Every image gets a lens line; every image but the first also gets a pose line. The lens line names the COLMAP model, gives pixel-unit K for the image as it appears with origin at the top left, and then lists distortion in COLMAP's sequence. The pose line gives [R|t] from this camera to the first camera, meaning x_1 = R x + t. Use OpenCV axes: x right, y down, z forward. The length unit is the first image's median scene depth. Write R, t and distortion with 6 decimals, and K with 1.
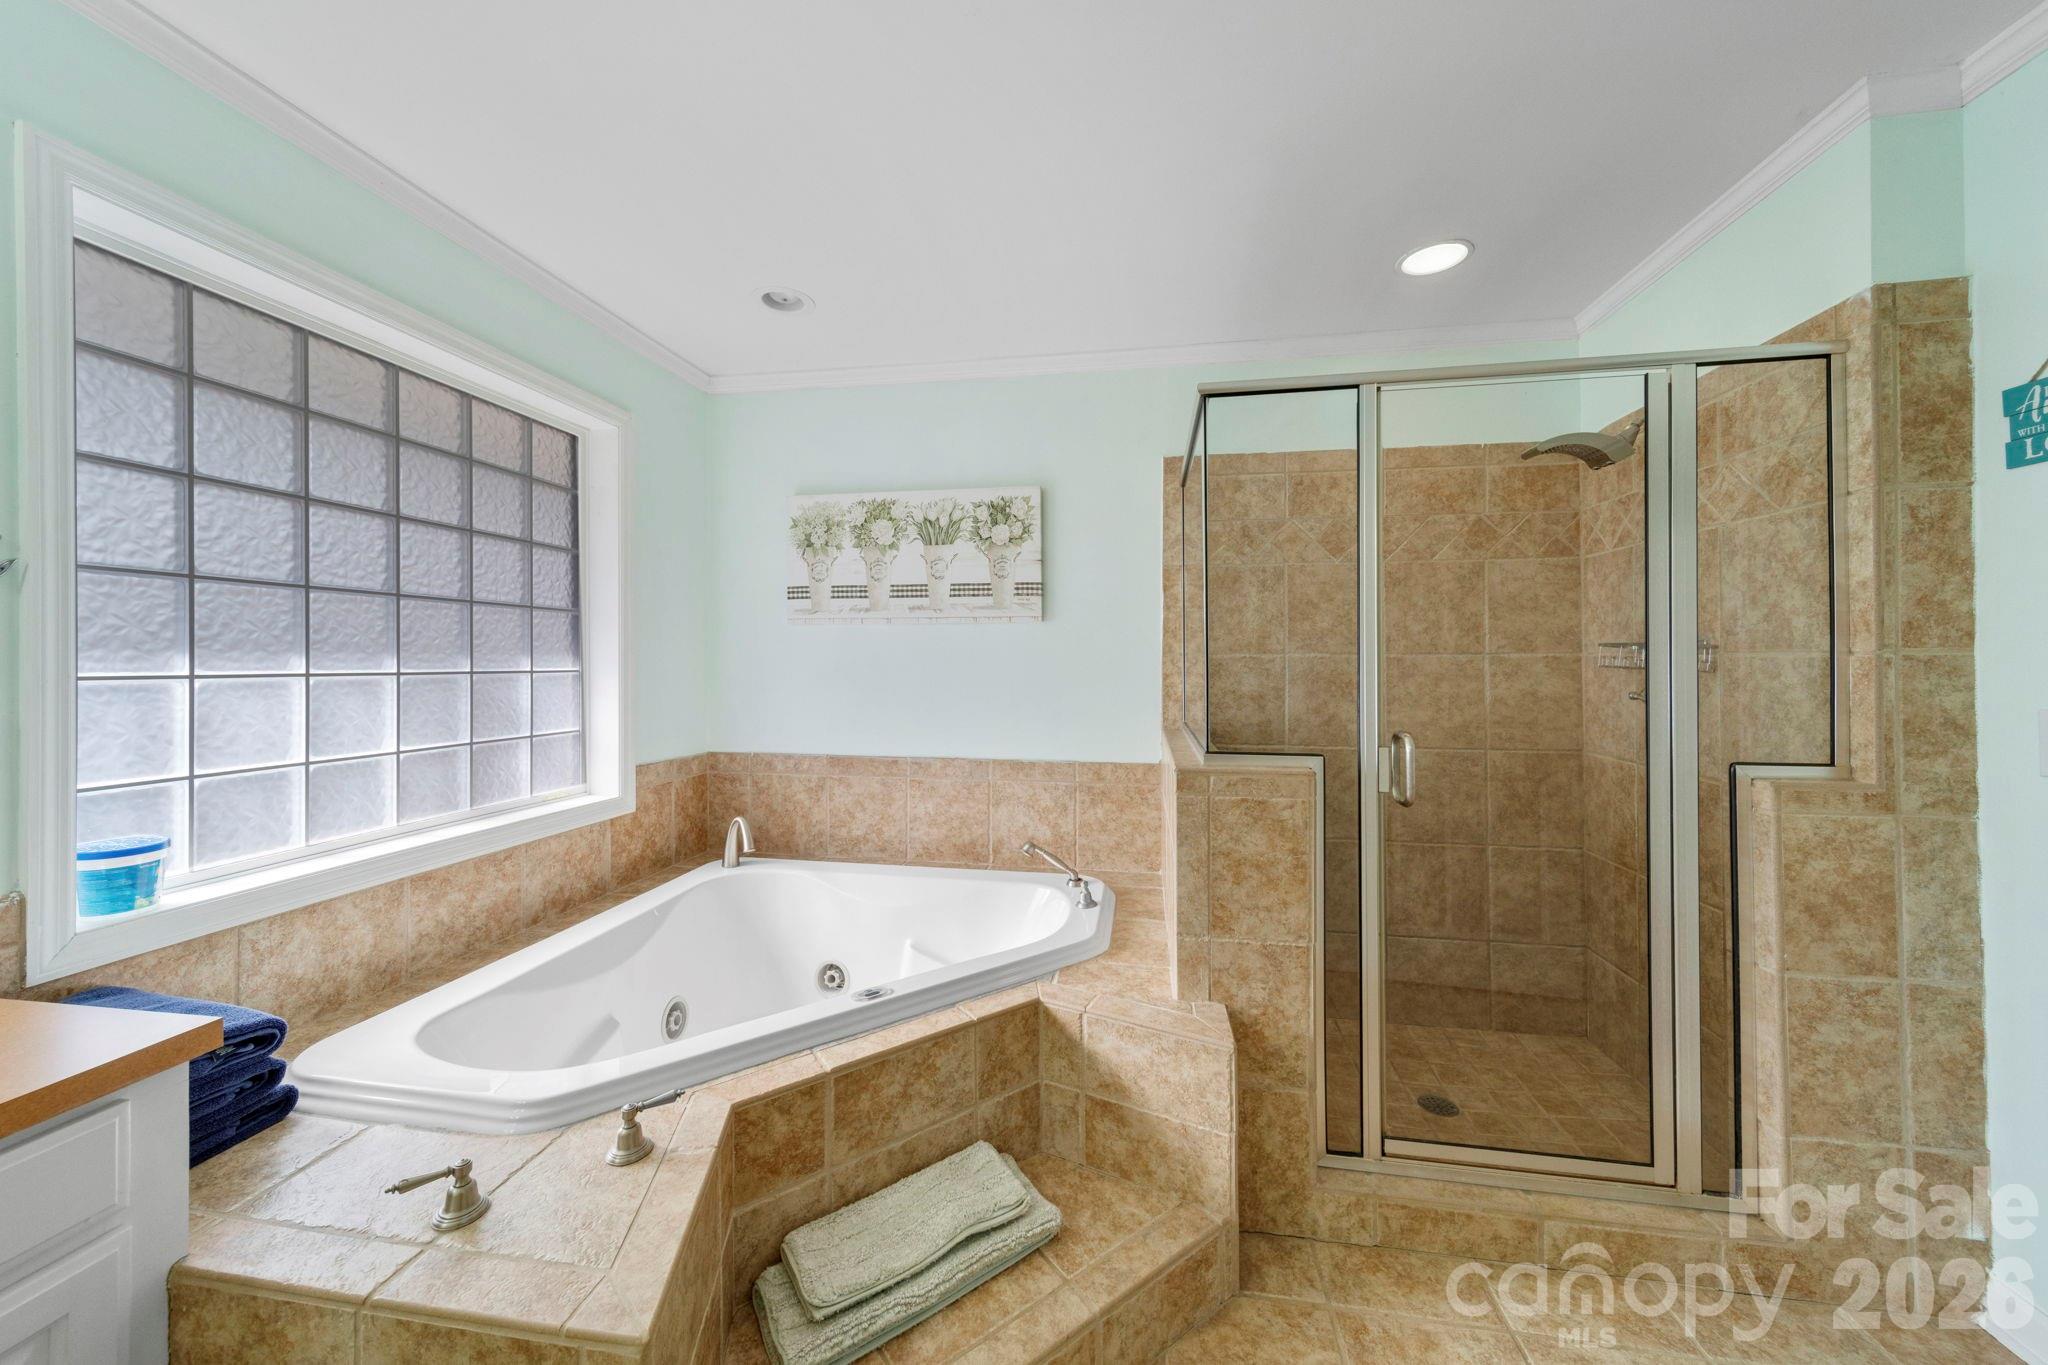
lens RADIAL K [[735.6, 0, 1031.4], [0, 735.6, 670.6], [0, 0, 1]] dist [0.008193, 0.000040]
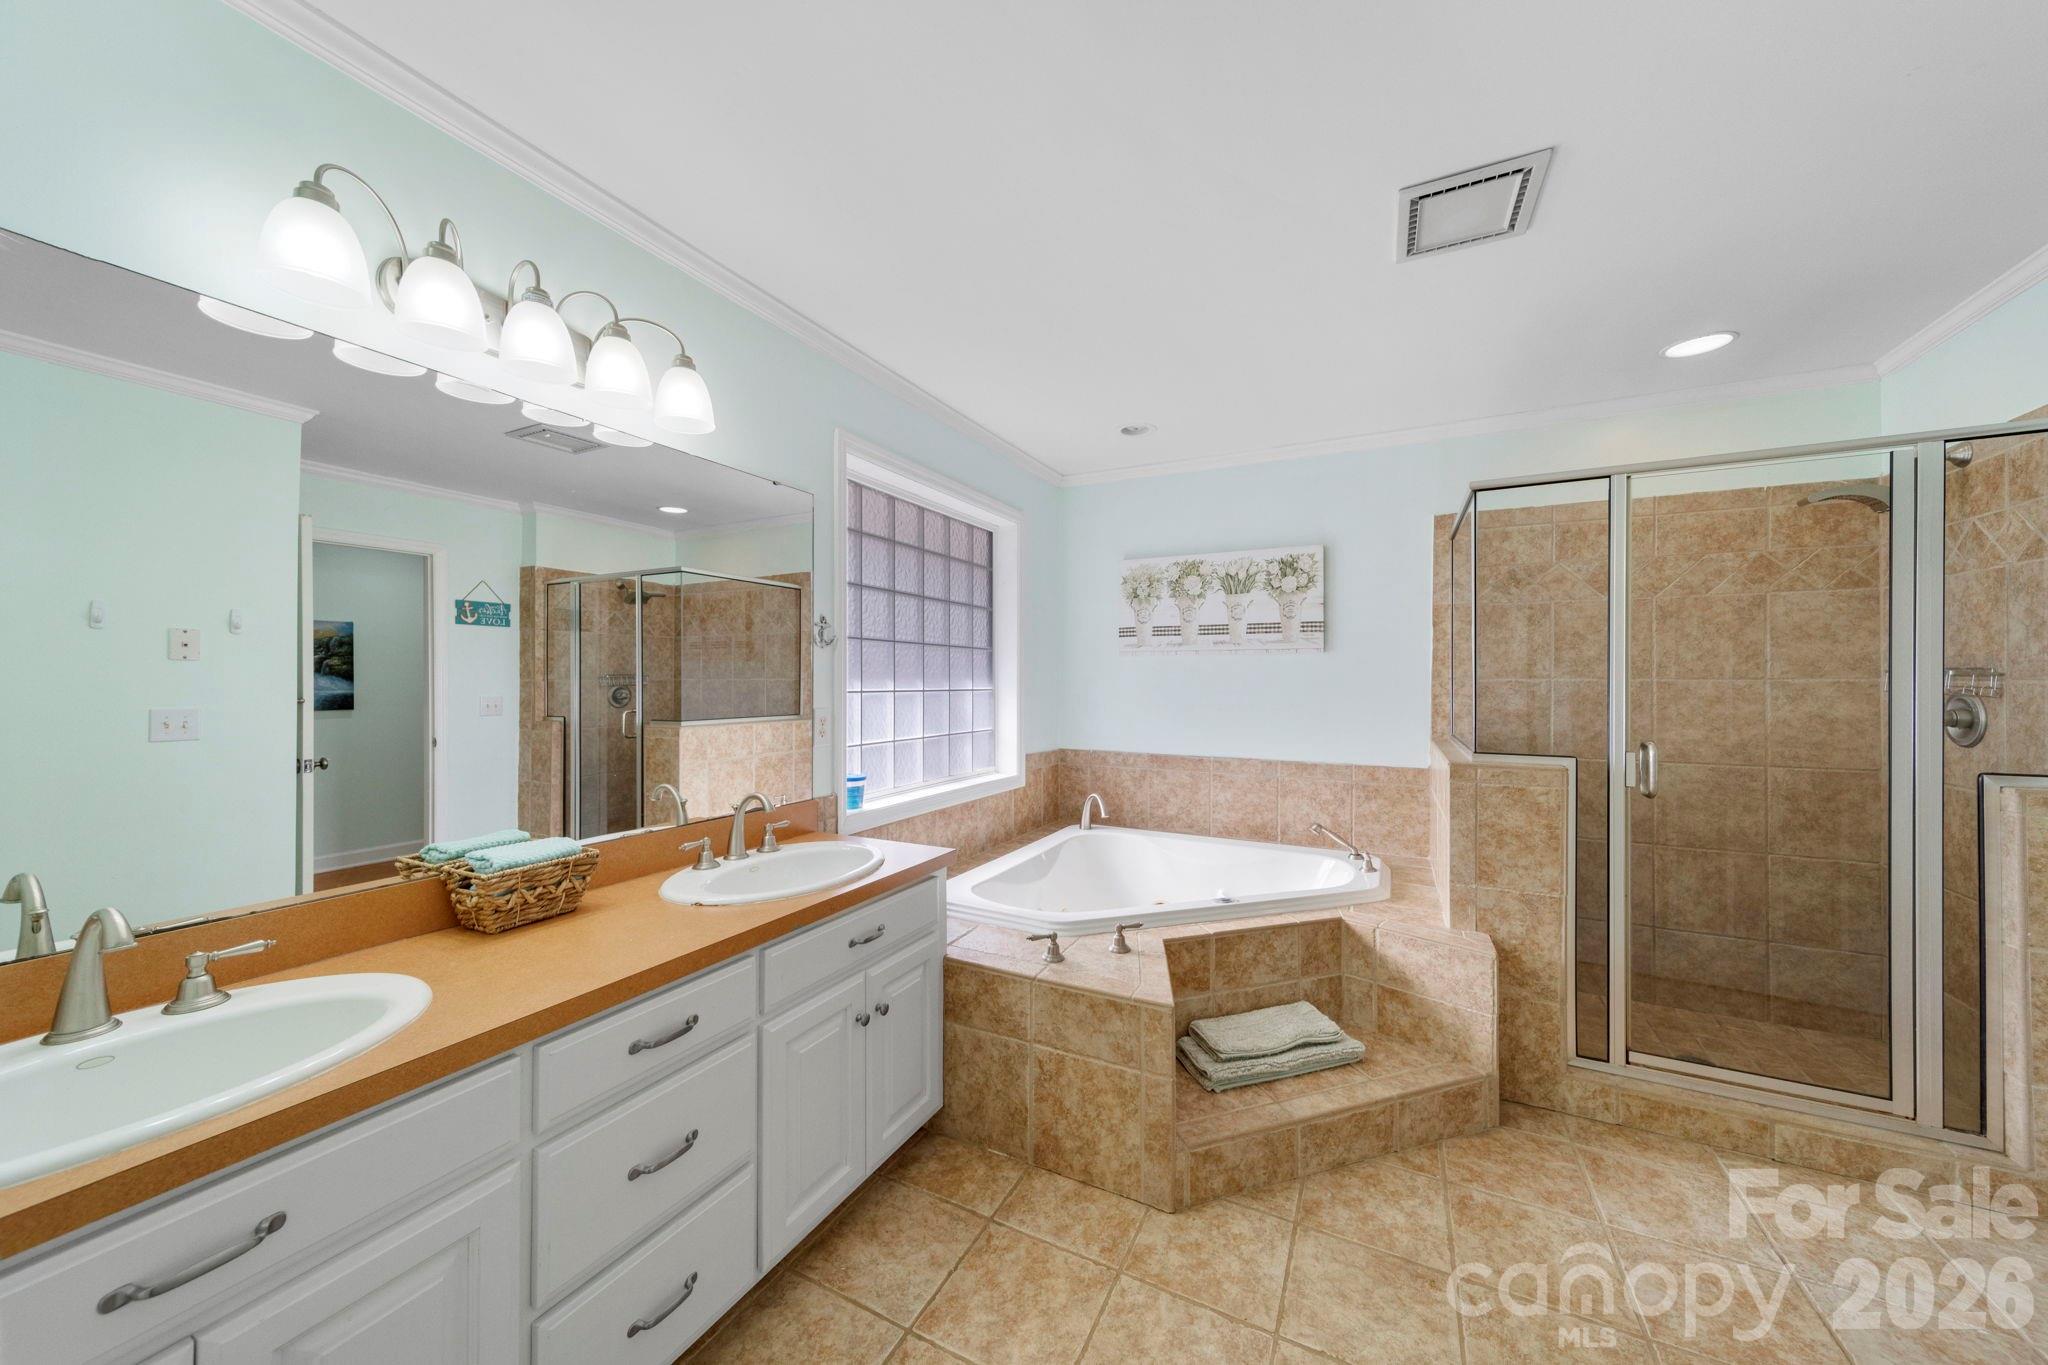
lens RADIAL K [[732.6, 0, 1023.6], [0, 732.6, 690.4], [0, 0, 1]] dist [0.008107, -0.000166]
pose [[0.951923, 0.006655, -0.306264, -0.130939], [-0.006427, 0.999978, 0.001751, -0.000840], [0.306269, 0.000302, 0.951945, -0.510585]]
